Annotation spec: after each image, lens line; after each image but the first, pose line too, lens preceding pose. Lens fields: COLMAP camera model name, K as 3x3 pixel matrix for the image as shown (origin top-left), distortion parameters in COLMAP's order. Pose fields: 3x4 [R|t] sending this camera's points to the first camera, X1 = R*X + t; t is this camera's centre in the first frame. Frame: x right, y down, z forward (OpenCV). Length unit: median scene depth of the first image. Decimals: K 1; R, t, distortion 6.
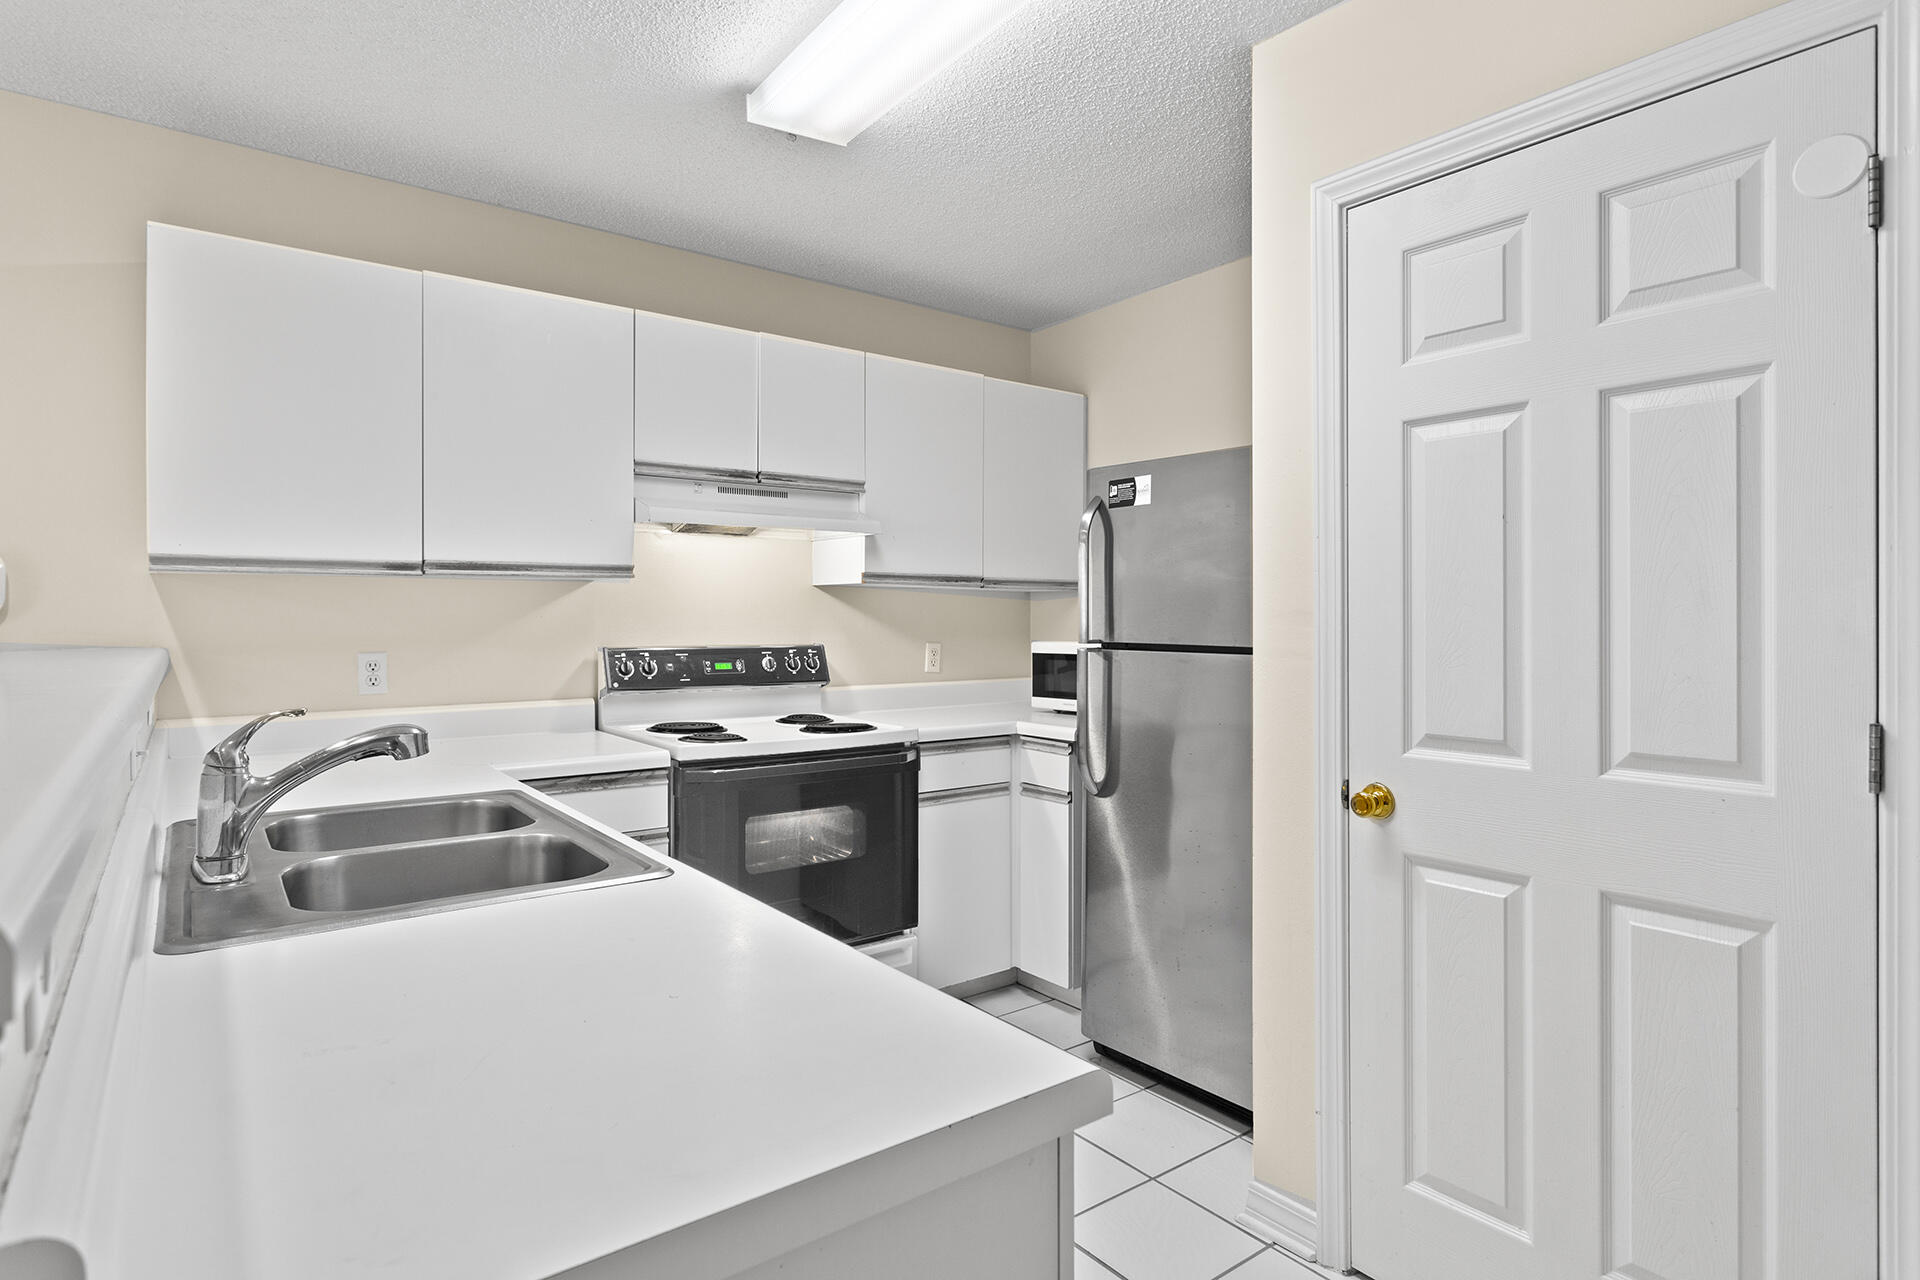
lens RADIAL K [[1036.8, 0, 961.9], [0, 1036.8, 644.0], [0, 0, 1]] dist [0.002445, 0.000272]
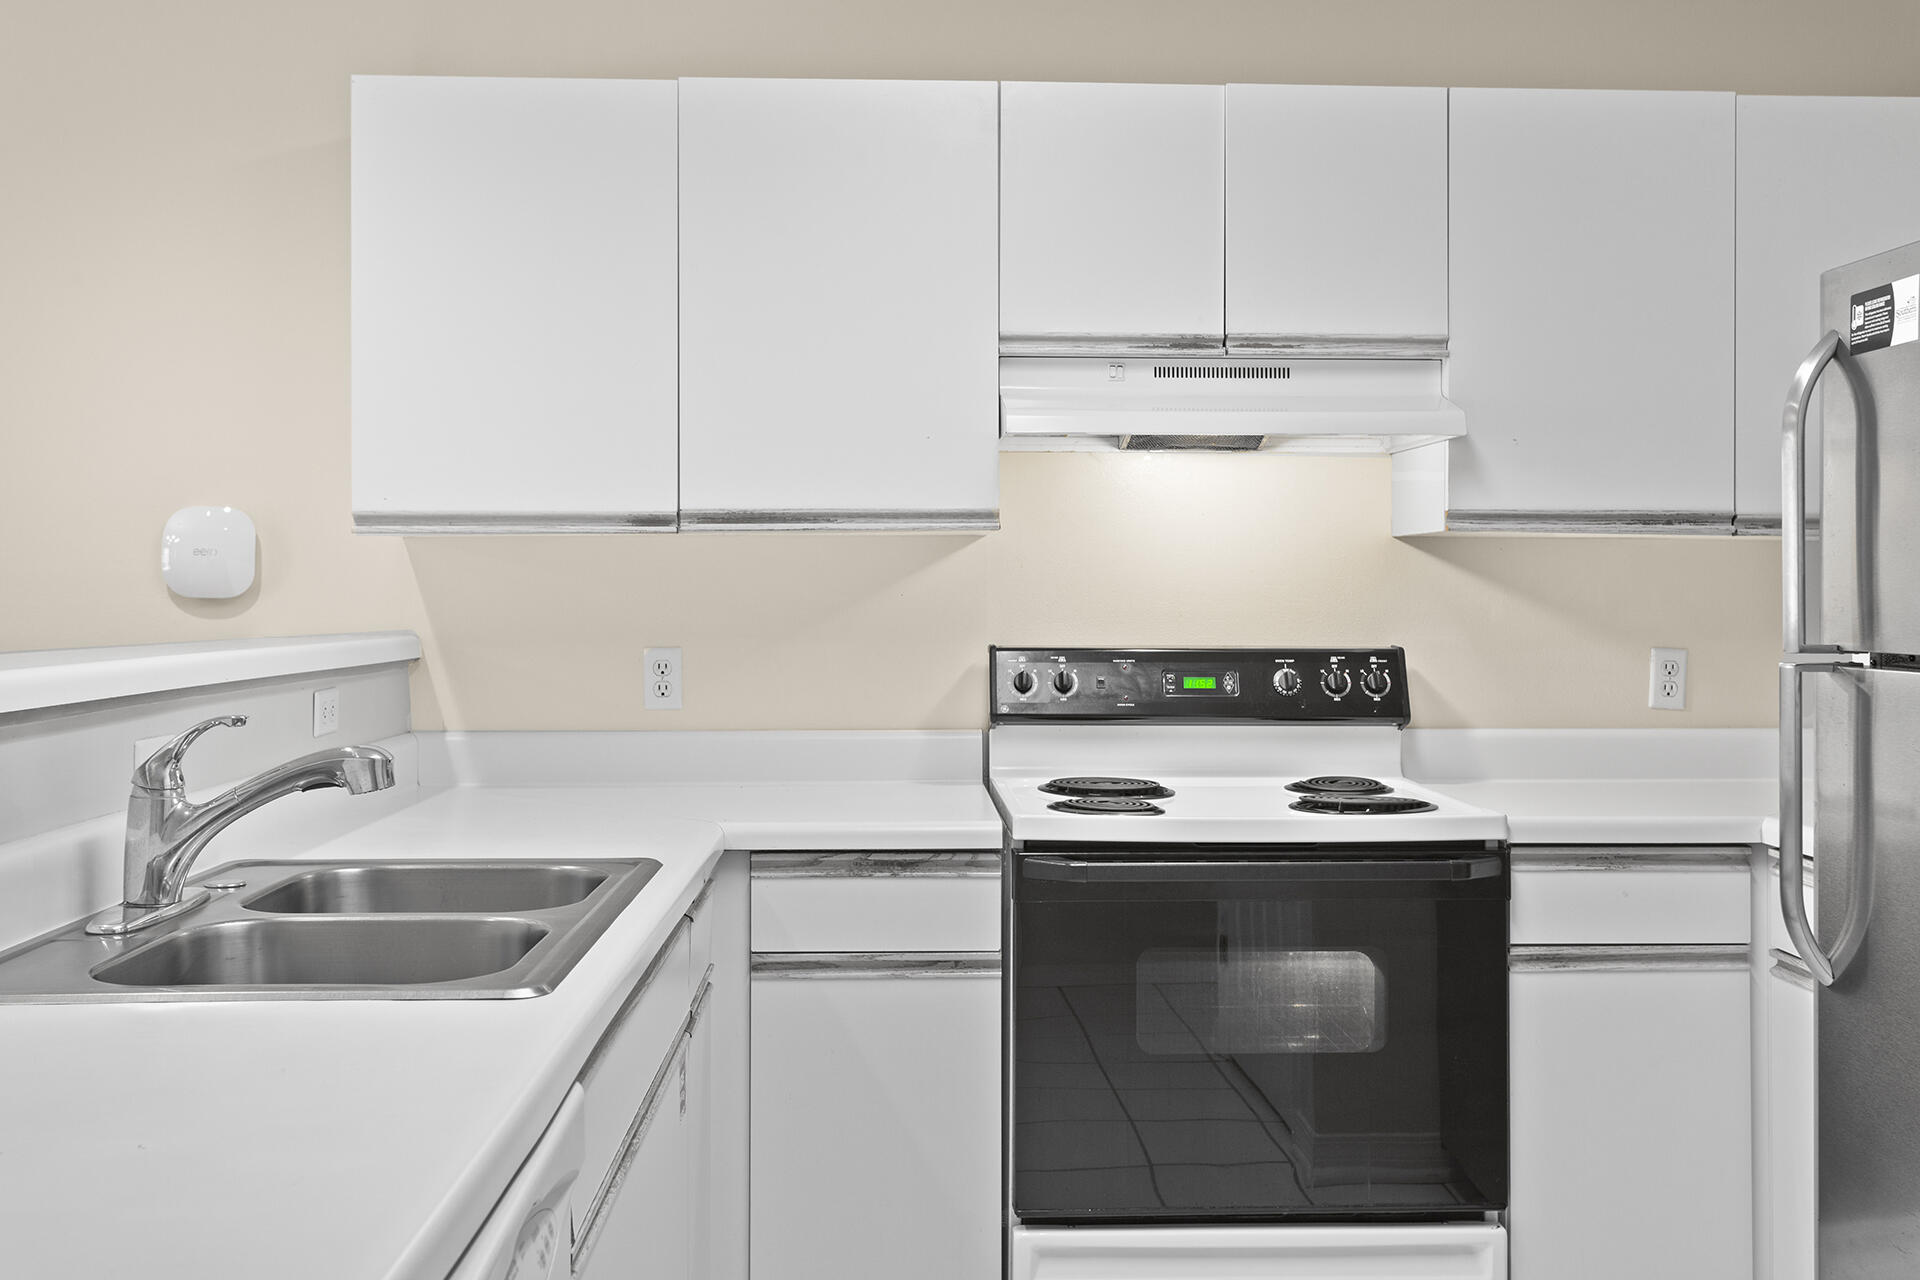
lens RADIAL K [[1890.3, 0, 959.3], [0, 1890.3, 623.6], [0, 0, 1]] dist [0.013942, 0.000000]
pose [[0.818676, 0.008326, -0.574196, 0.284023], [-0.015748, 0.999844, -0.007955, -0.000763], [0.574040, 0.015555, 0.818680, 0.093061]]
